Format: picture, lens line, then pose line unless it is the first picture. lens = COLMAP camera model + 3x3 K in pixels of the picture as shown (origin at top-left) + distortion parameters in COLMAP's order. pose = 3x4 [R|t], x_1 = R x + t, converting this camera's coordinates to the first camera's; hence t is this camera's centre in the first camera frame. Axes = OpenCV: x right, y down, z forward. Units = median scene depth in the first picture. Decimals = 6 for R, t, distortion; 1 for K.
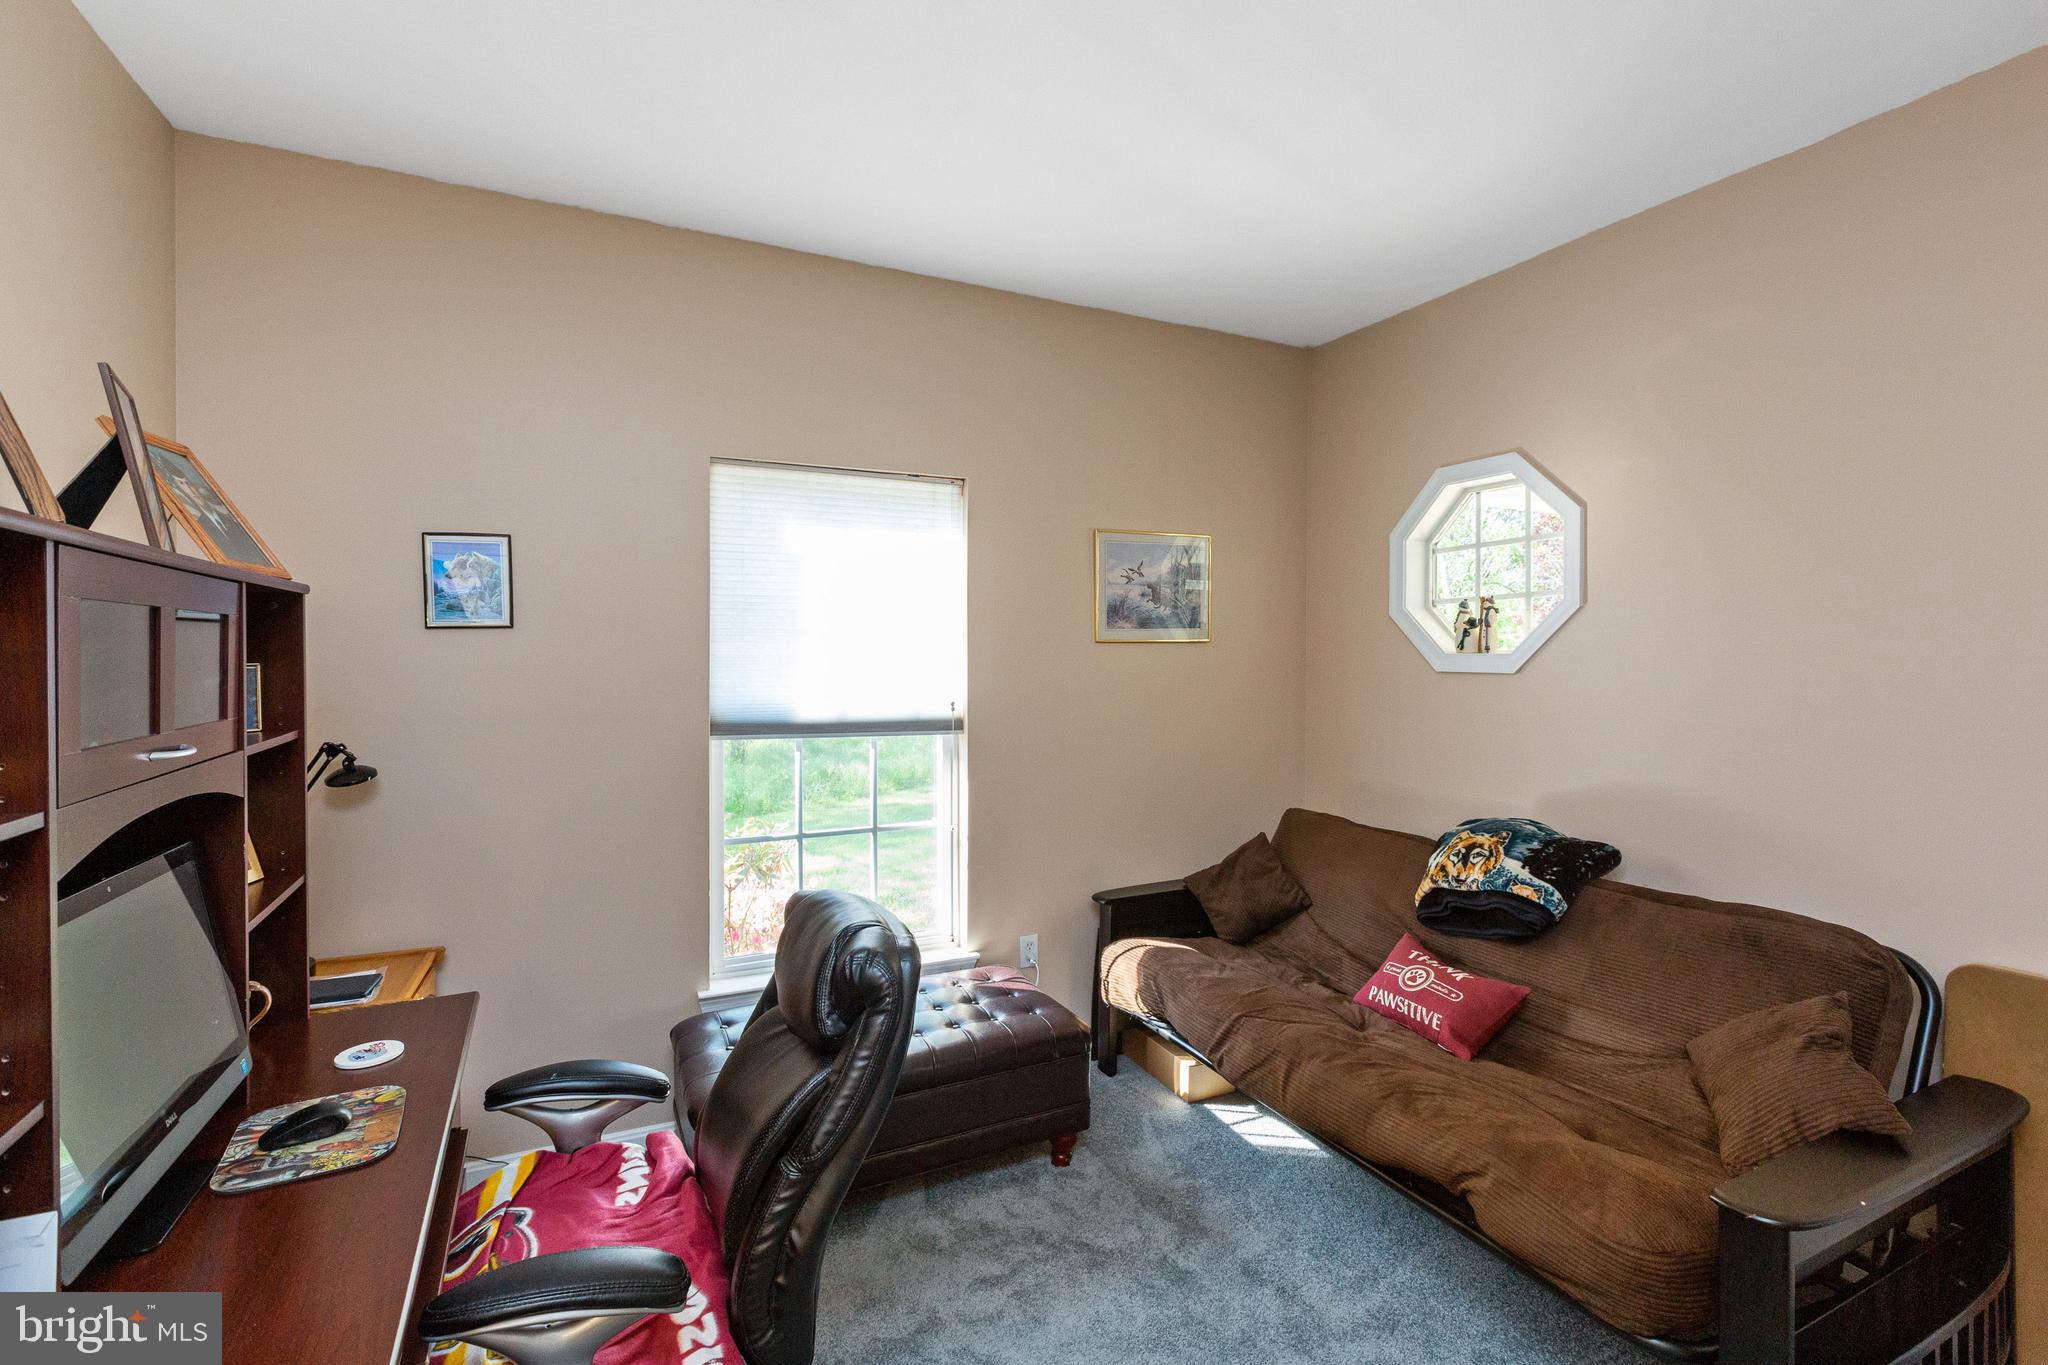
lens RADIAL K [[916.1, 0, 1024.0], [0, 916.1, 682.5], [0, 0, 1]] dist [0.000510, -0.000214]
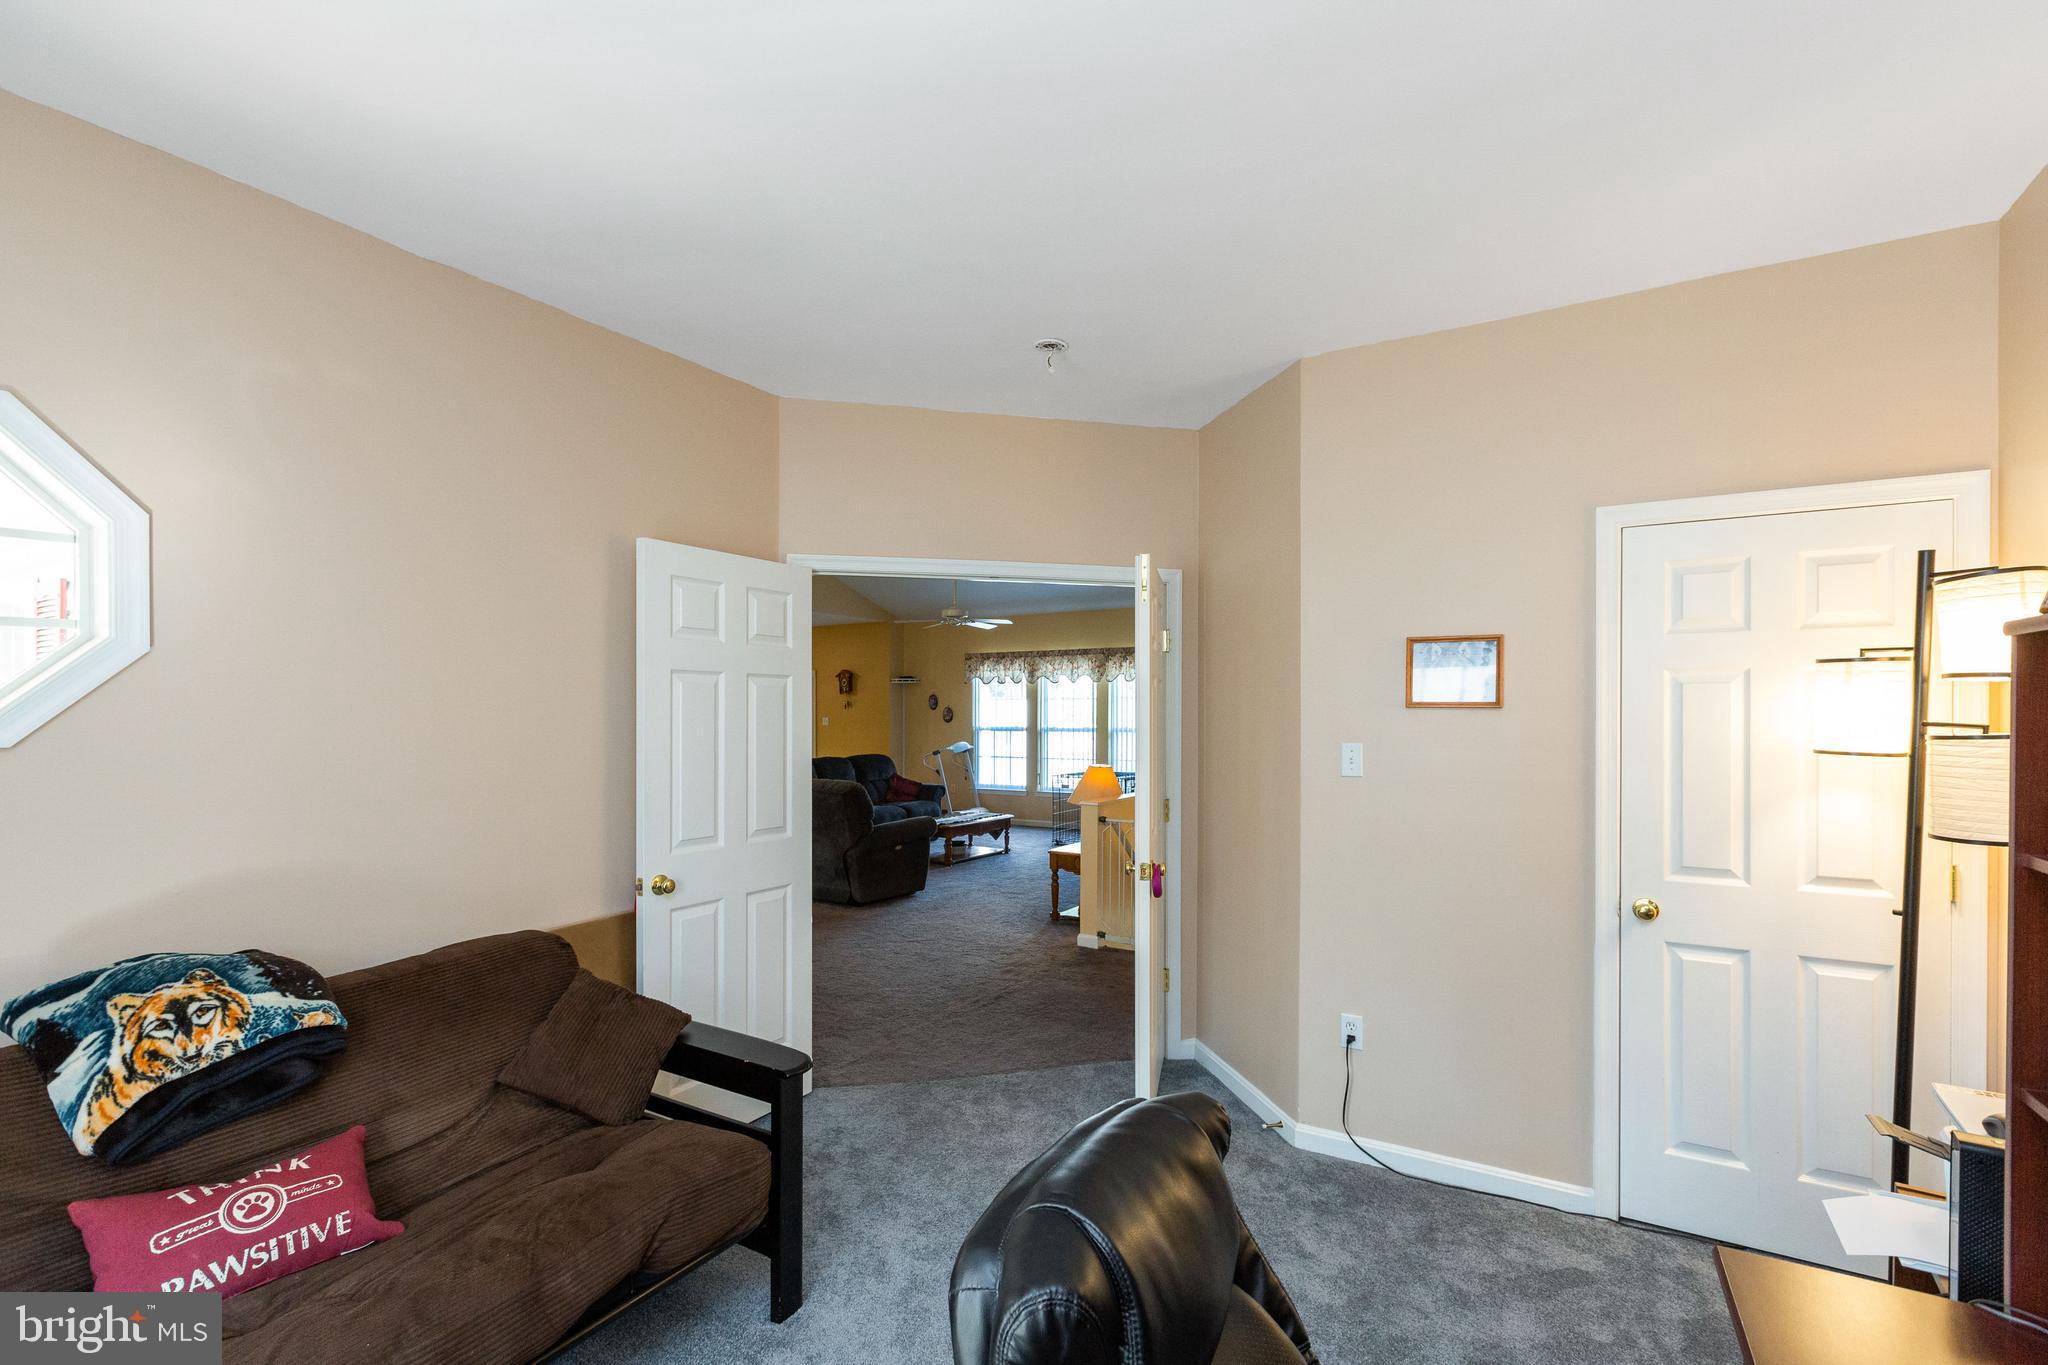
lens RADIAL K [[916.1, 0, 1024.0], [0, 916.1, 682.5], [0, 0, 1]] dist [0.000510, -0.000214]
pose [[-0.552173, 0.005711, 0.833710, -0.443101], [0.006701, 0.999975, -0.002412, -0.056413], [-0.833702, 0.004255, -0.552198, 0.893754]]
